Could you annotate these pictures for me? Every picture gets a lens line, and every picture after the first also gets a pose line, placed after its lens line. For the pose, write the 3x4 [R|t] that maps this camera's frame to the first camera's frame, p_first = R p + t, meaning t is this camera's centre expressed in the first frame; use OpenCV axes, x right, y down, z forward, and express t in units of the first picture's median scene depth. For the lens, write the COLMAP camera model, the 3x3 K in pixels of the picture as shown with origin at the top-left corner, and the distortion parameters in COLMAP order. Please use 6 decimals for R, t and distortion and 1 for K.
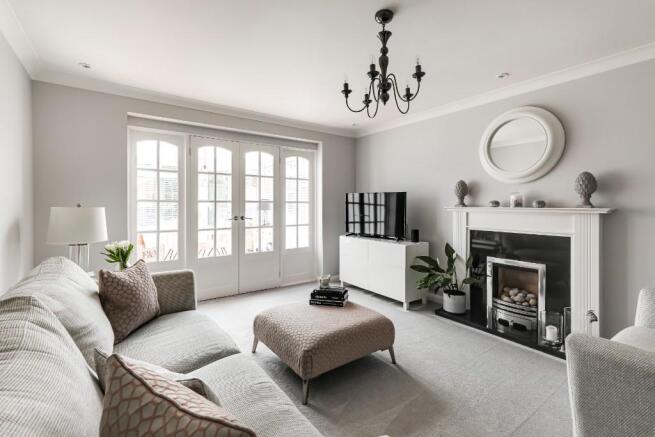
lens RADIAL K [[294.0, 0, 330.8], [0, 294.0, 204.3], [0, 0, 1]] dist [0.001941, 0.000298]
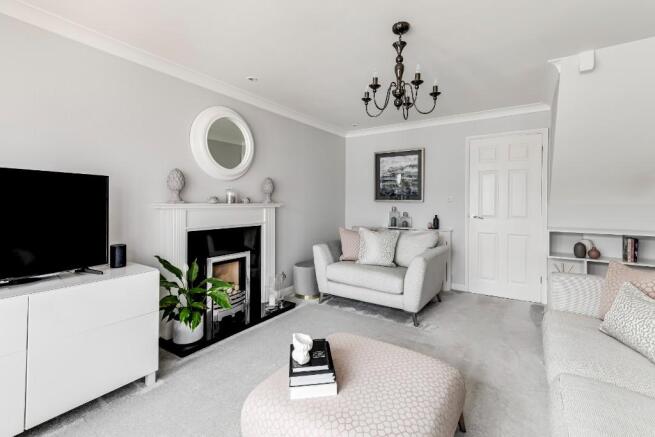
lens RADIAL K [[294.0, 0, 330.8], [0, 294.0, 204.3], [0, 0, 1]] dist [0.001941, 0.000298]
pose [[-0.333047, -0.009975, 0.942857, -0.429551], [-0.006629, 0.999944, 0.008238, 0.002031], [-0.942887, -0.003507, -0.333094, 0.911484]]
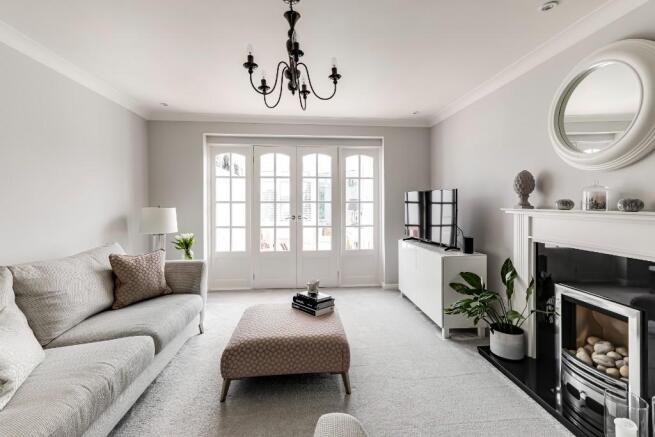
lens RADIAL K [[295.0, 0, 330.8], [0, 295.0, 202.4], [0, 0, 1]] dist [0.001058, -0.000200]
pose [[0.860339, -0.005277, -0.509695, 0.421700], [0.004715, 0.999986, -0.002395, -0.006364], [0.509701, -0.000343, 0.860352, 0.168021]]
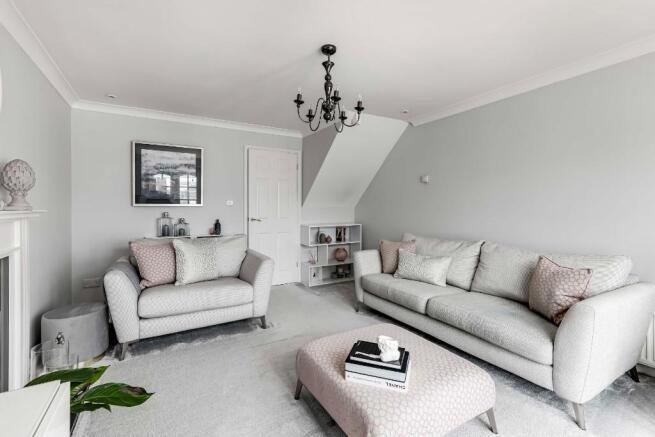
lens RADIAL K [[301.4, 0, 330.9], [0, 301.4, 211.5], [0, 0, 1]] dist [0.002885, 0.000775]
pose [[-0.995162, -0.001852, 0.098233, 0.028516], [-0.000262, 0.999869, 0.016192, 0.001216], [-0.098250, 0.016088, -0.995032, 1.271288]]
